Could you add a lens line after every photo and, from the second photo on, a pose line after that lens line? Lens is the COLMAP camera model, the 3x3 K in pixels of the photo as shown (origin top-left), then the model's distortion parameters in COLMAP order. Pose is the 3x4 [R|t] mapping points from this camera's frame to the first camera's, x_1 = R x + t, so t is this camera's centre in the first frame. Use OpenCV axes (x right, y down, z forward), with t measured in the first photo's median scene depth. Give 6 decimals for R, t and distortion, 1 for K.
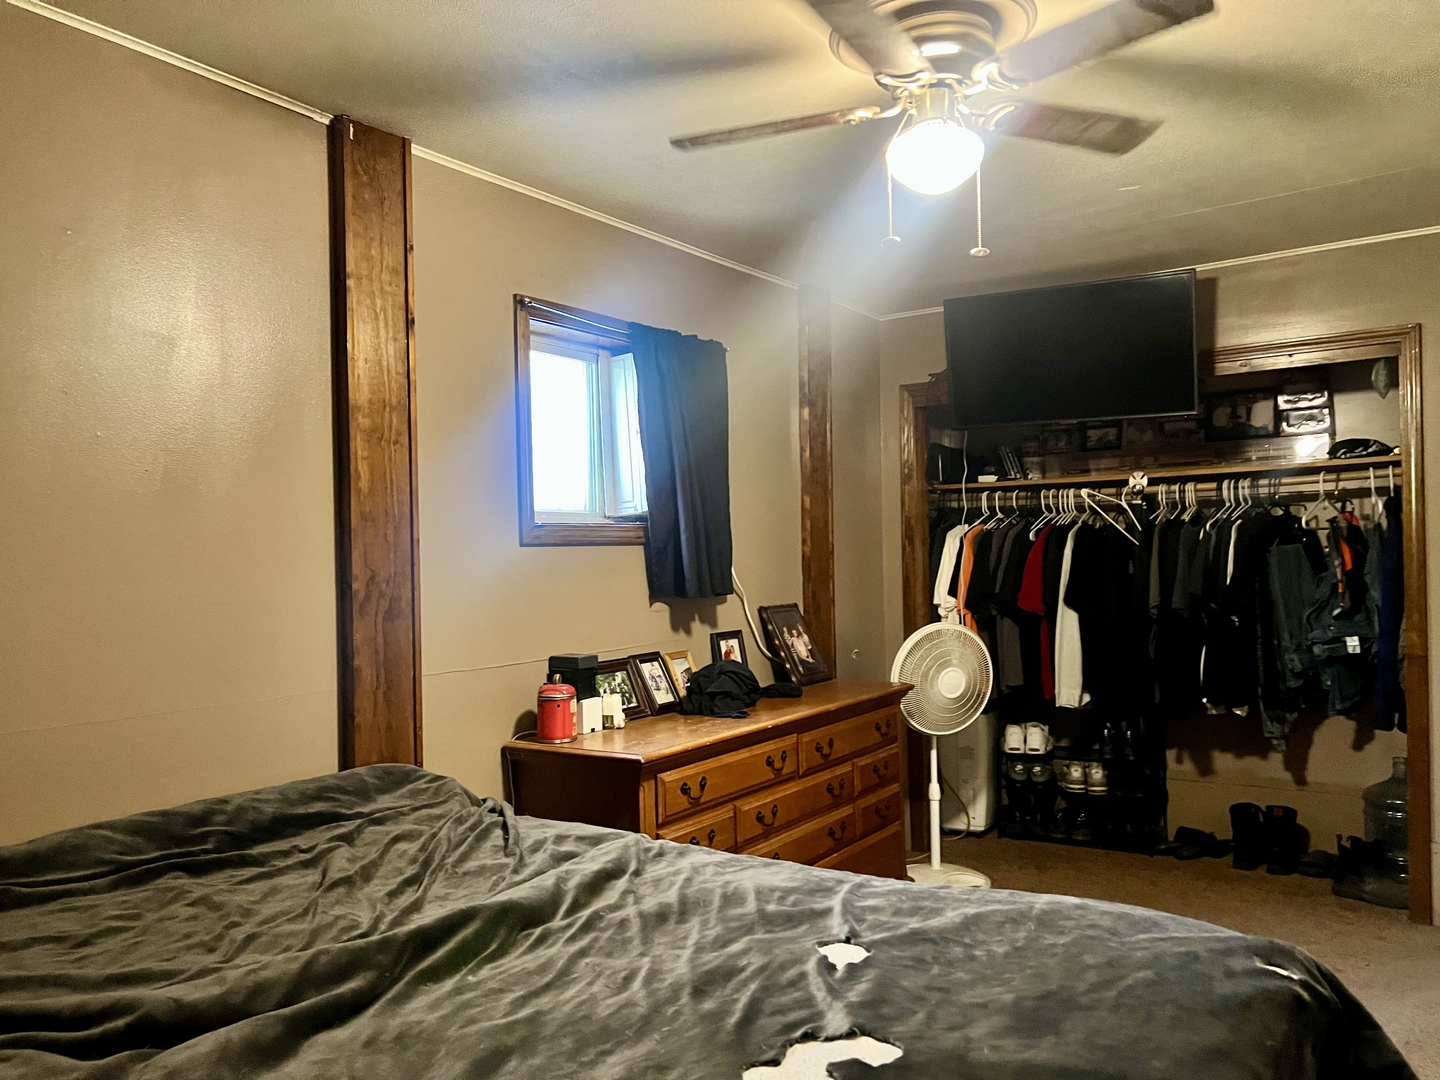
lens RADIAL K [[1110.3, 0, 720.0], [0, 1110.3, 540.0], [0, 0, 1]] dist [0.117953, -0.211269]
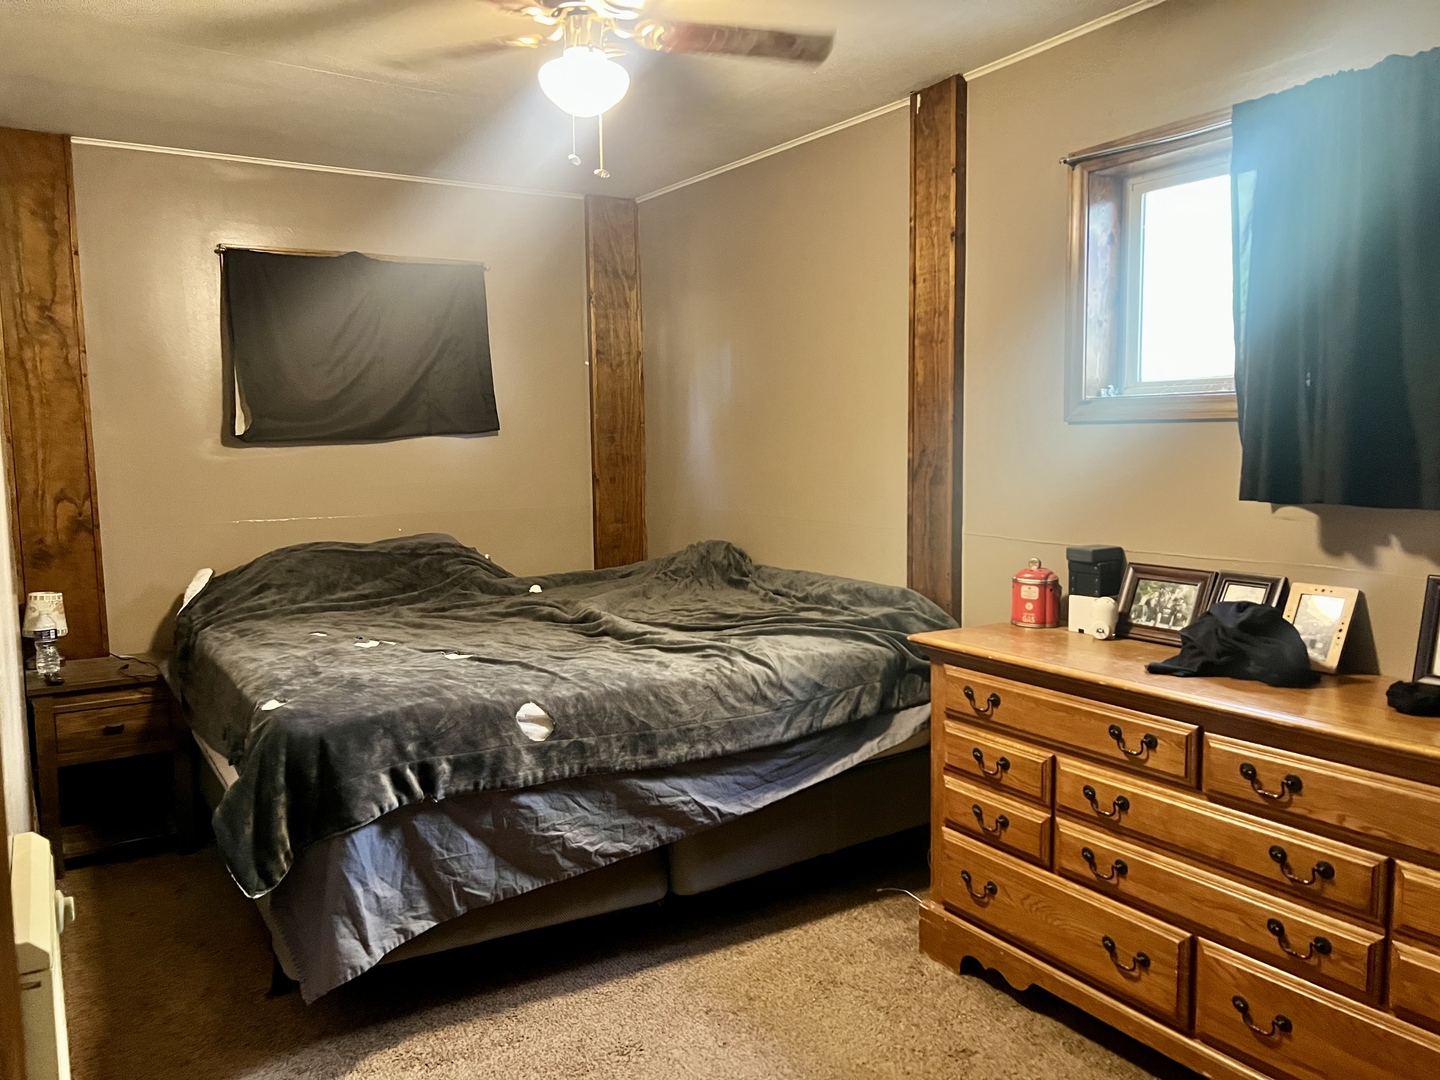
lens RADIAL K [[1110.3, 0, 720.0], [0, 1110.3, 540.0], [0, 0, 1]] dist [0.117953, -0.211269]
pose [[-0.411787, 0.115074, -0.903985, 0.845635], [0.033140, 0.993230, 0.111339, -0.013336], [0.910677, 0.015890, -0.412812, 1.145992]]
